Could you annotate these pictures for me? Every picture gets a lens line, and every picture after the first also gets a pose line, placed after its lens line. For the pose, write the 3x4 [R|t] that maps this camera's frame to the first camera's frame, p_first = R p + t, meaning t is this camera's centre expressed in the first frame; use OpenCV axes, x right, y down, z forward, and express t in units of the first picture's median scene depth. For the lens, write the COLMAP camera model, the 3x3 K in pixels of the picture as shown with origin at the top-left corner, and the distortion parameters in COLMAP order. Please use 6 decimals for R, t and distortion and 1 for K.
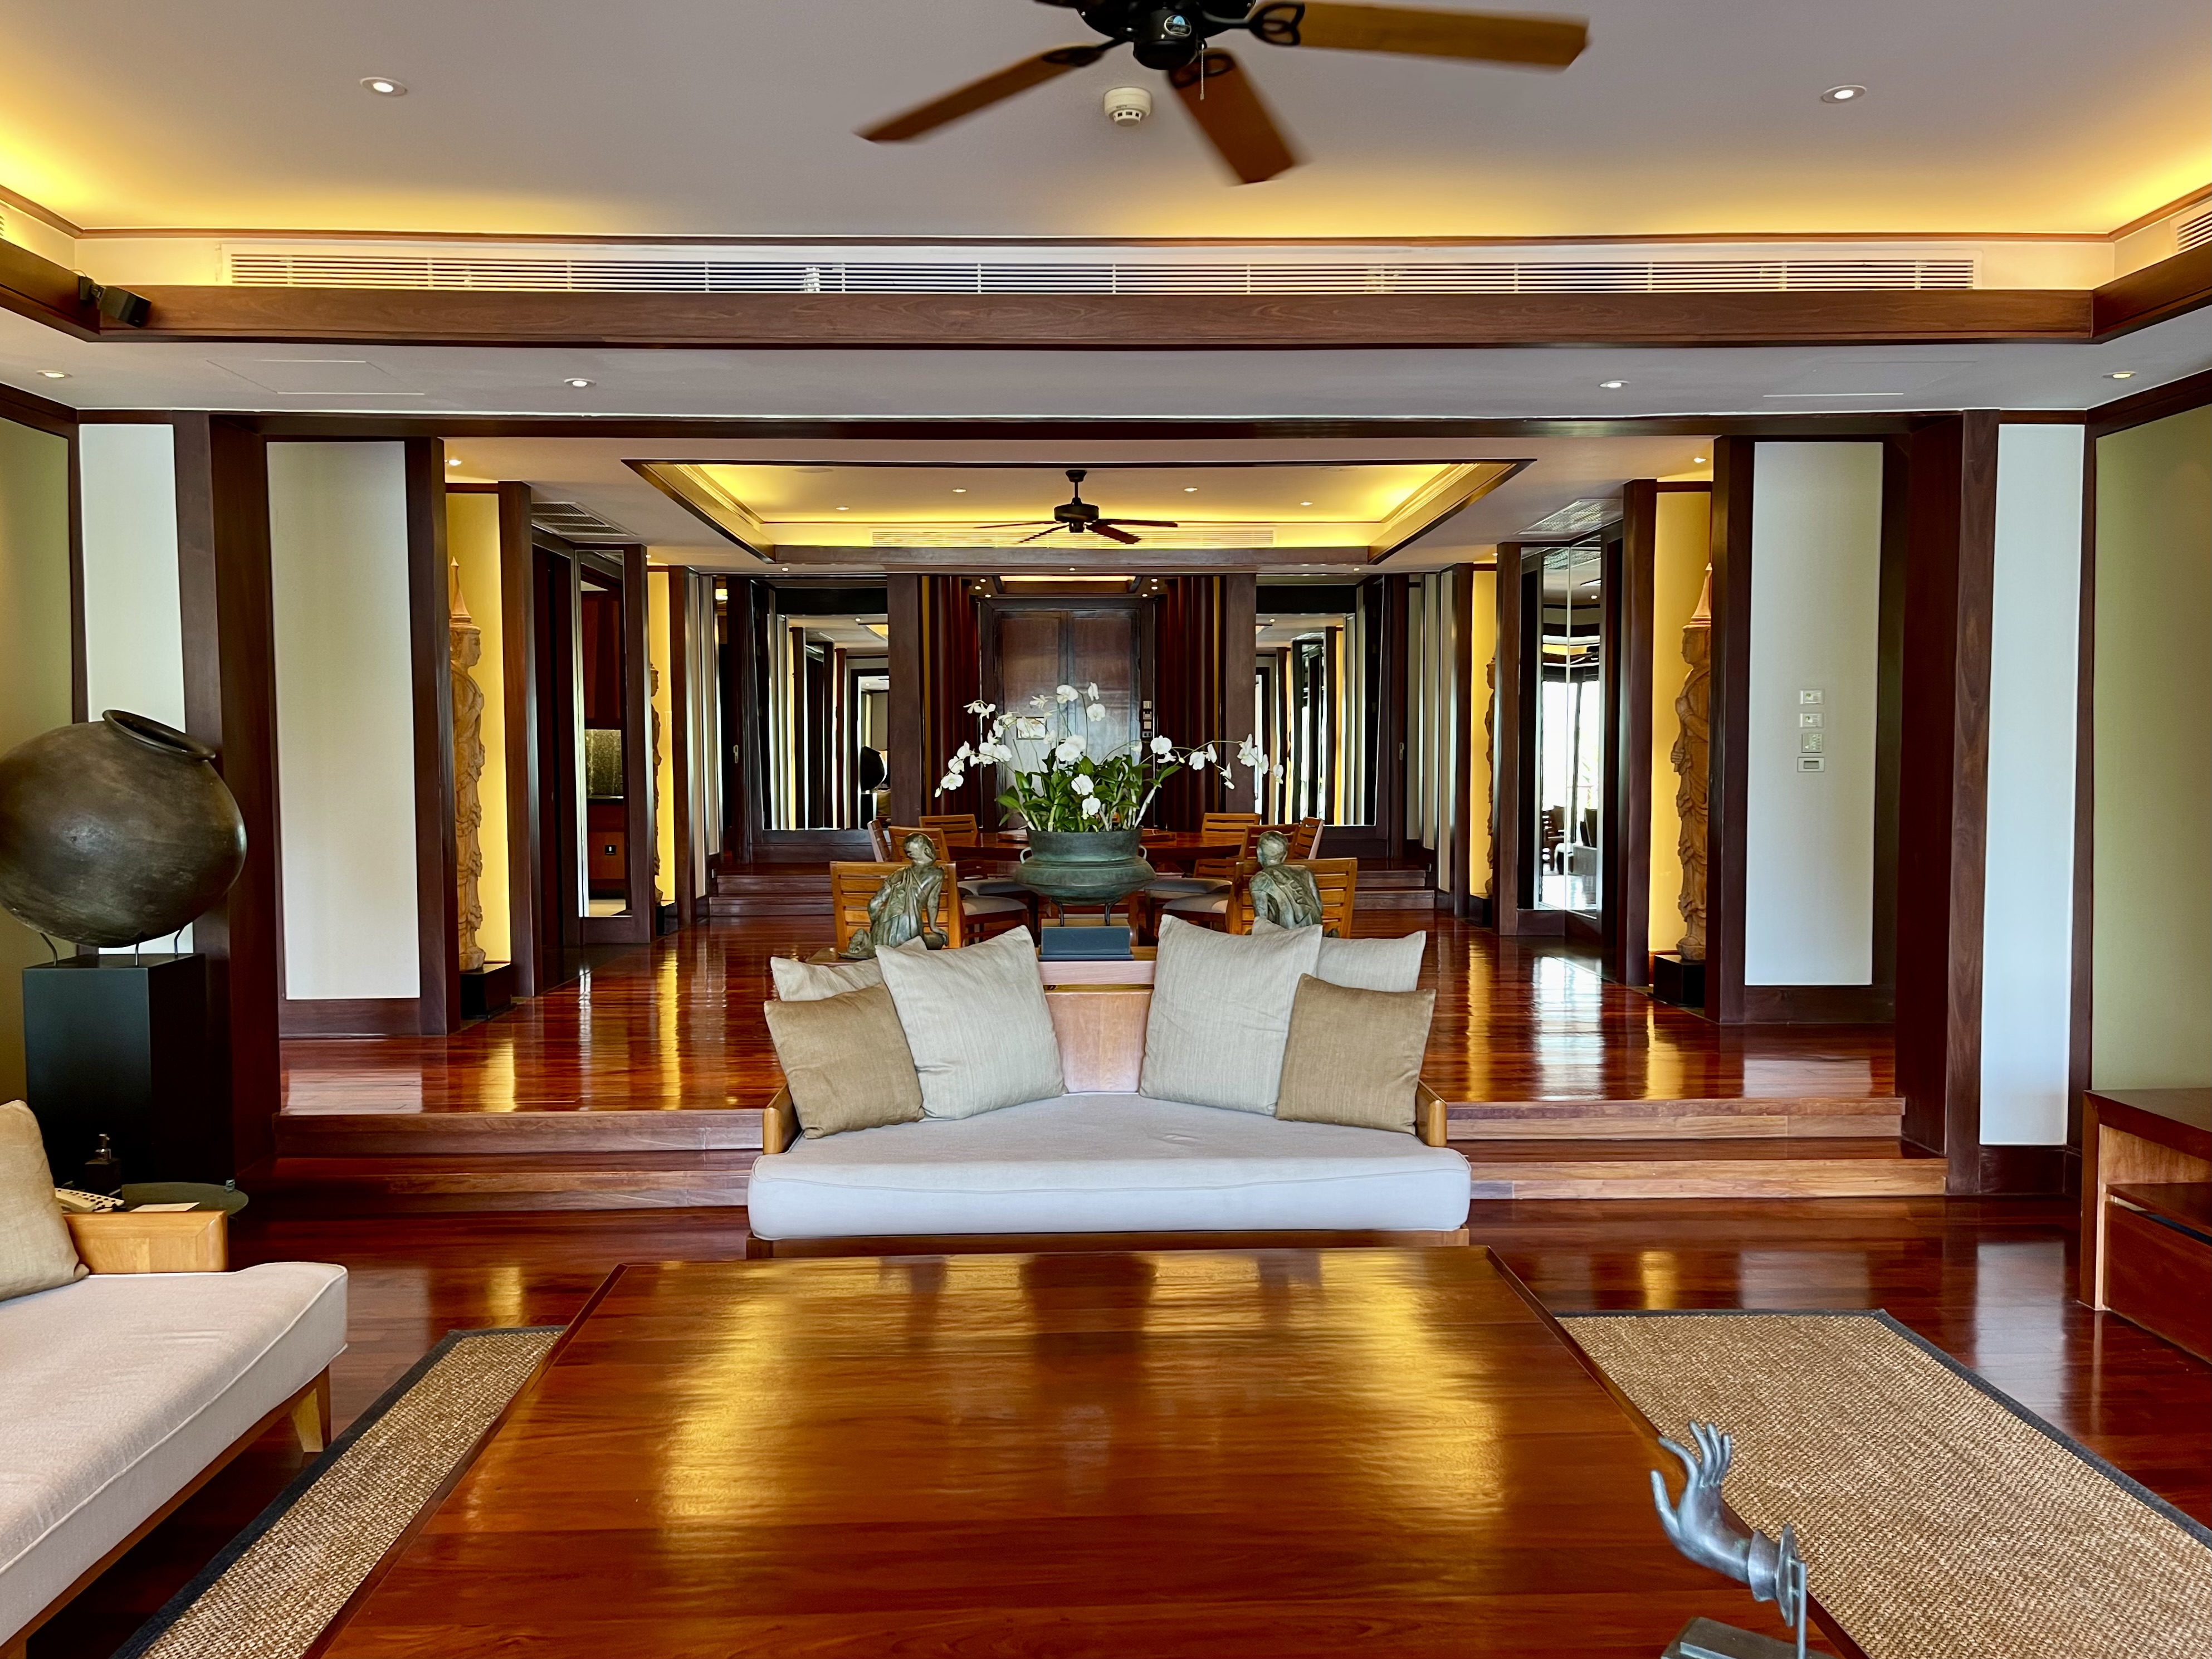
lens RADIAL K [[1667.9, 0, 1100.3], [0, 1667.9, 831.0], [0, 0, 1]] dist [0.094658, -0.130341]
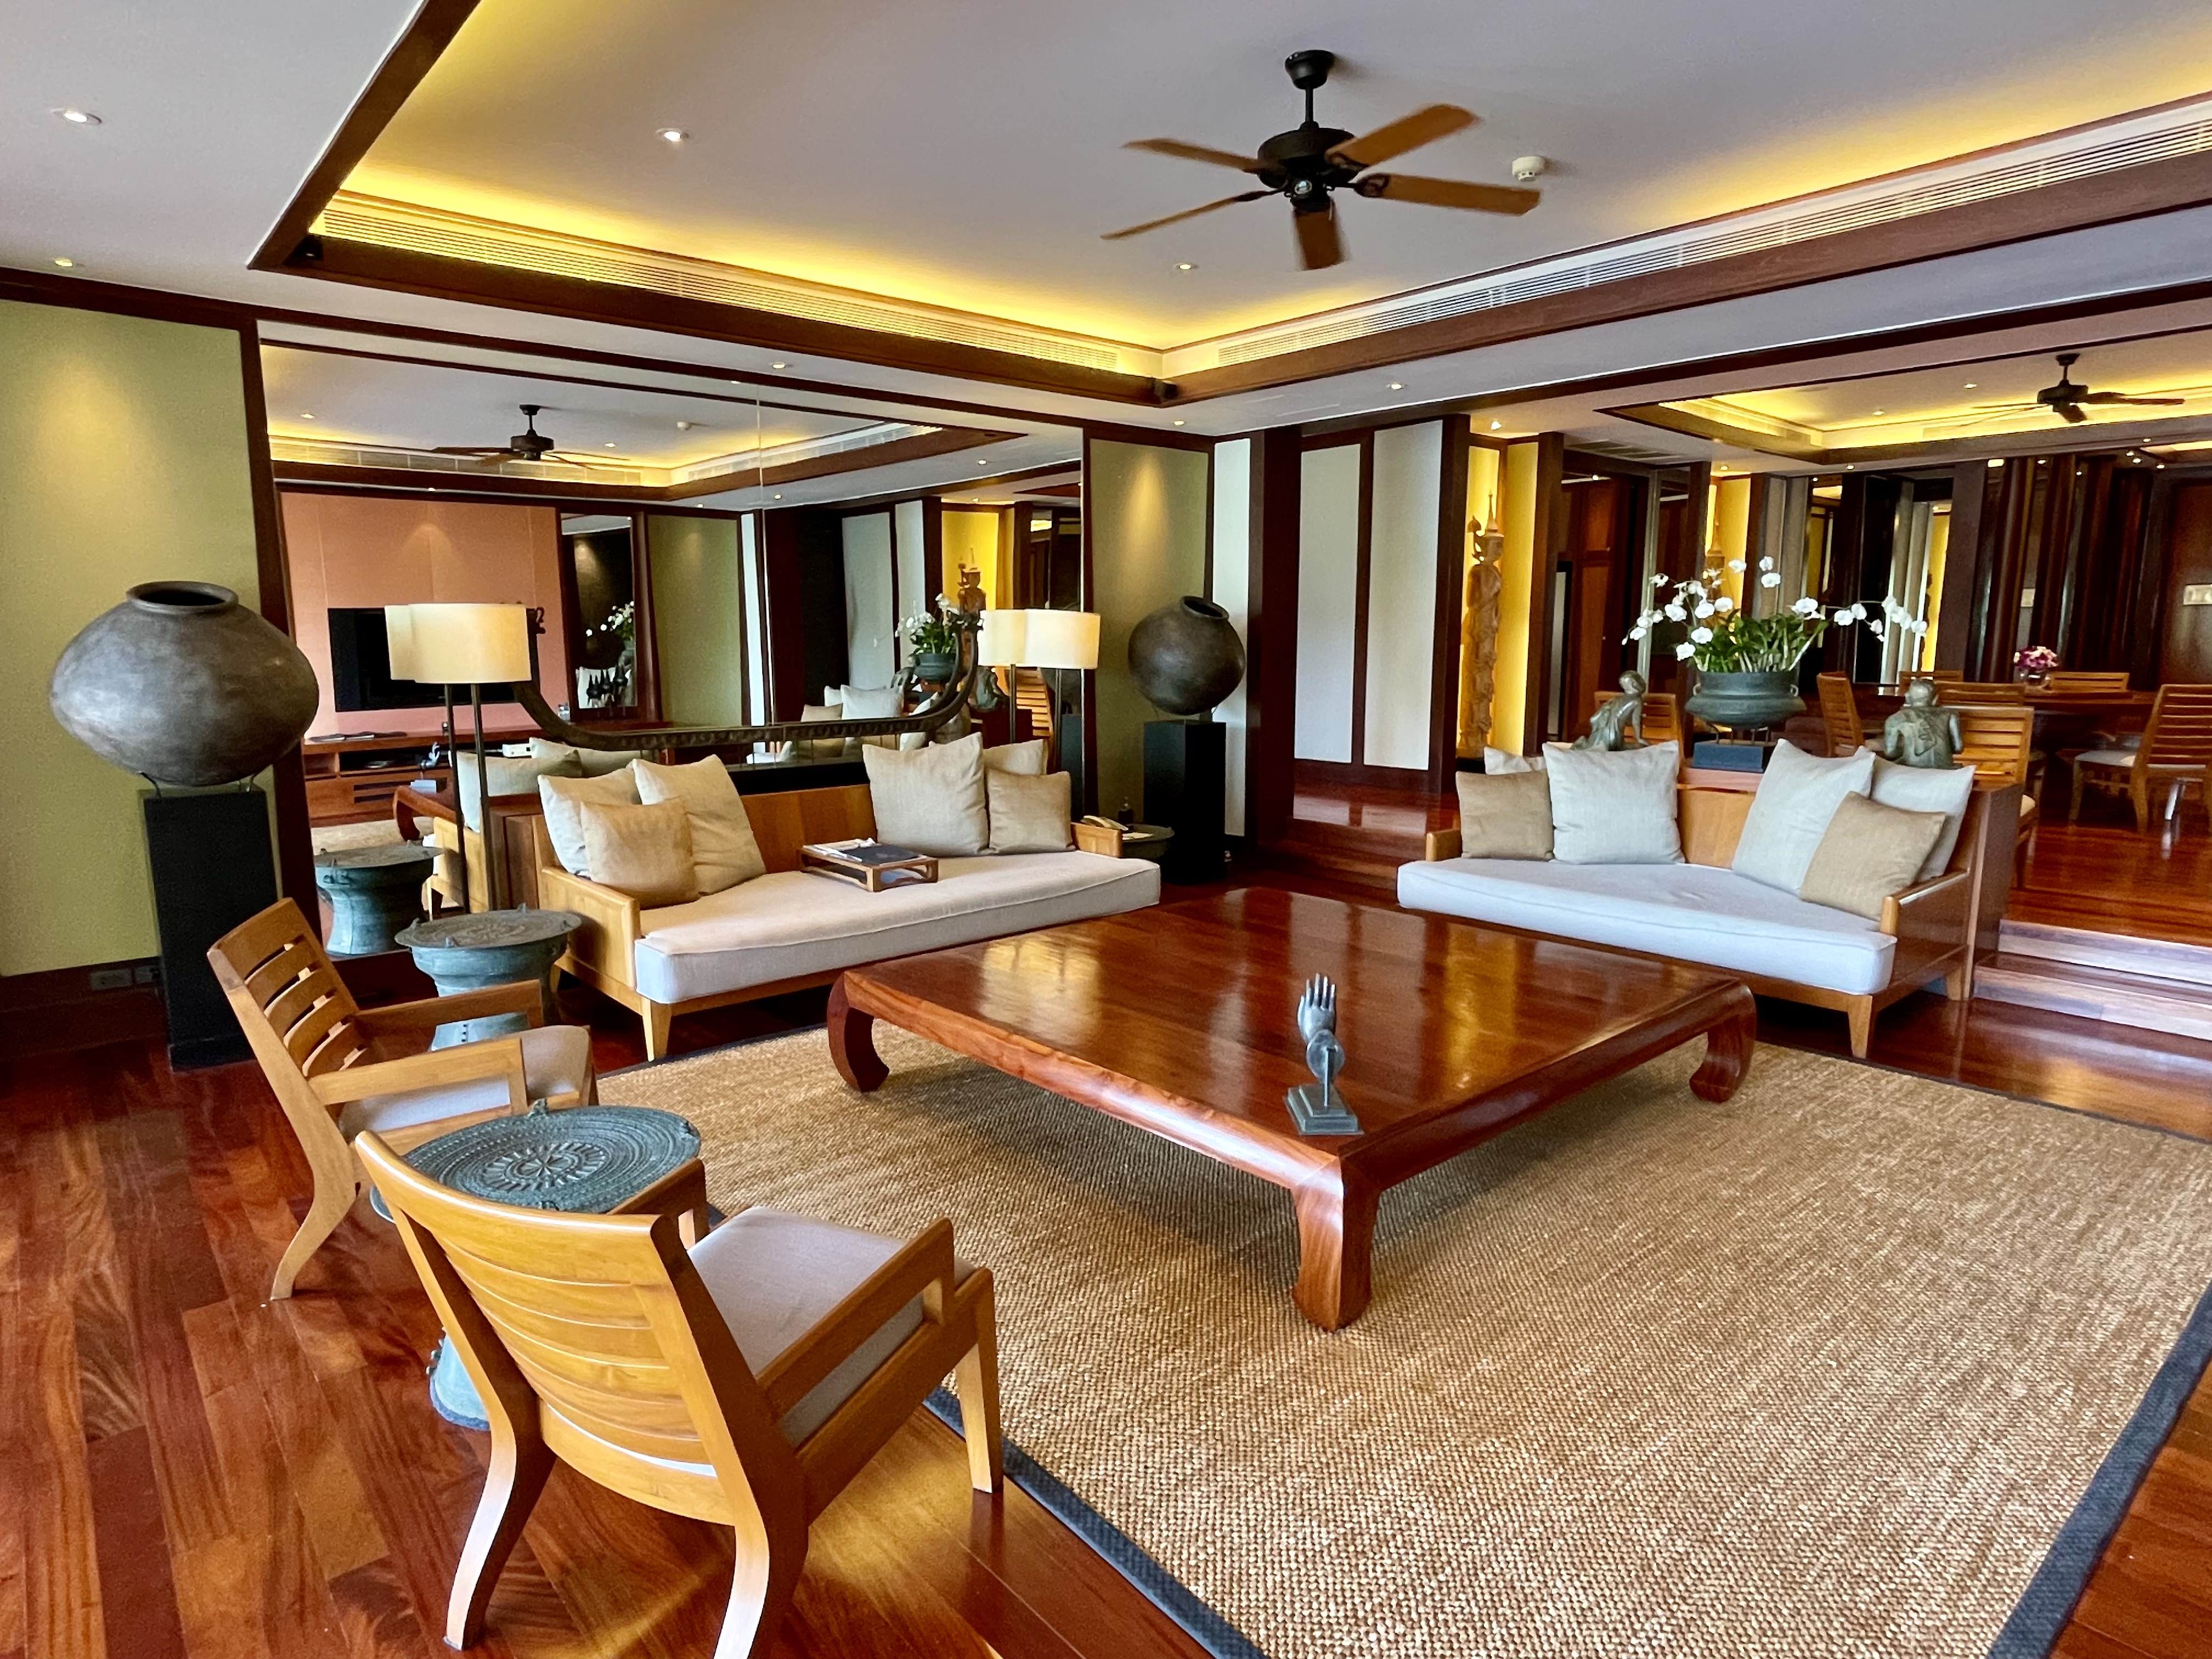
lens RADIAL K [[1268.1, 0, 1115.7], [0, 1268.1, 822.6], [0, 0, 1]] dist [0.000132, -0.021617]
pose [[0.627829, 0.115486, -0.769736, 0.465866], [-0.033032, 0.991994, 0.121890, 0.012430], [0.777650, -0.051100, 0.626617, -0.003668]]
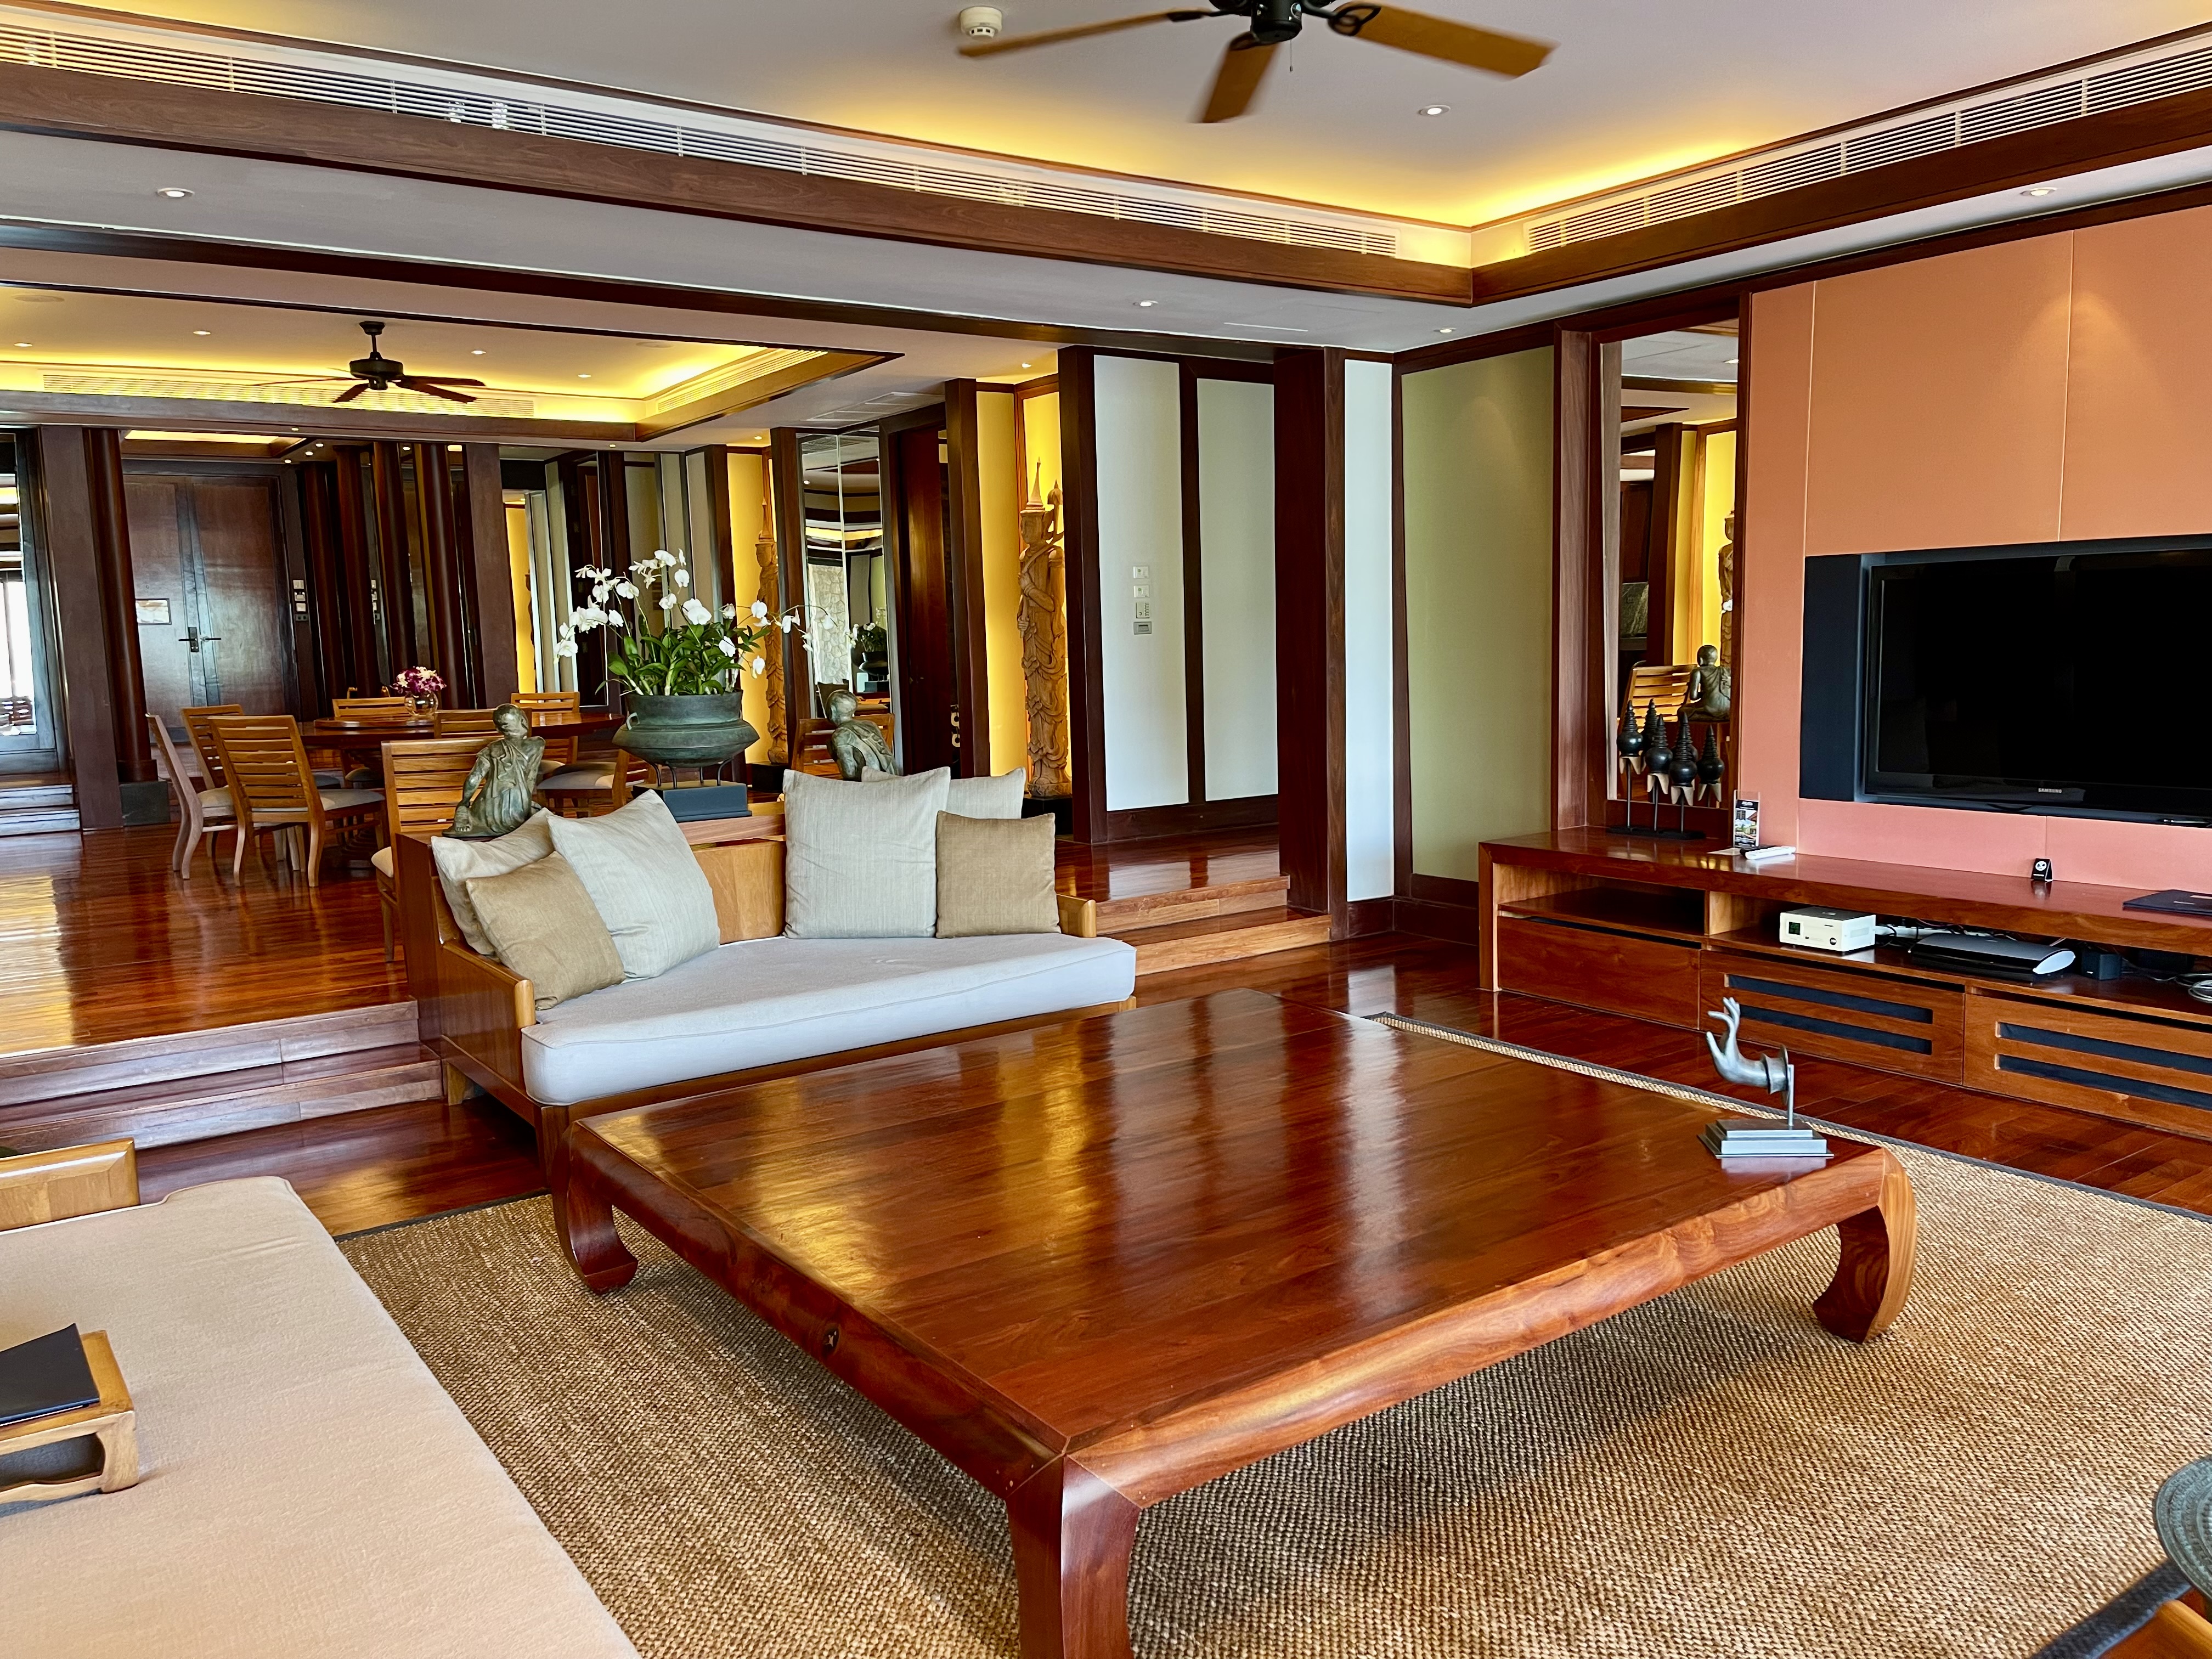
lens RADIAL K [[1666.4, 0, 1106.0], [0, 1666.4, 829.5], [0, 0, 1]] dist [0.037928, -0.003723]
pose [[0.833411, -0.082878, 0.546403, -0.371113], [0.047015, 0.995740, 0.079322, 0.013131], [-0.550650, -0.040418, 0.833757, -0.000453]]
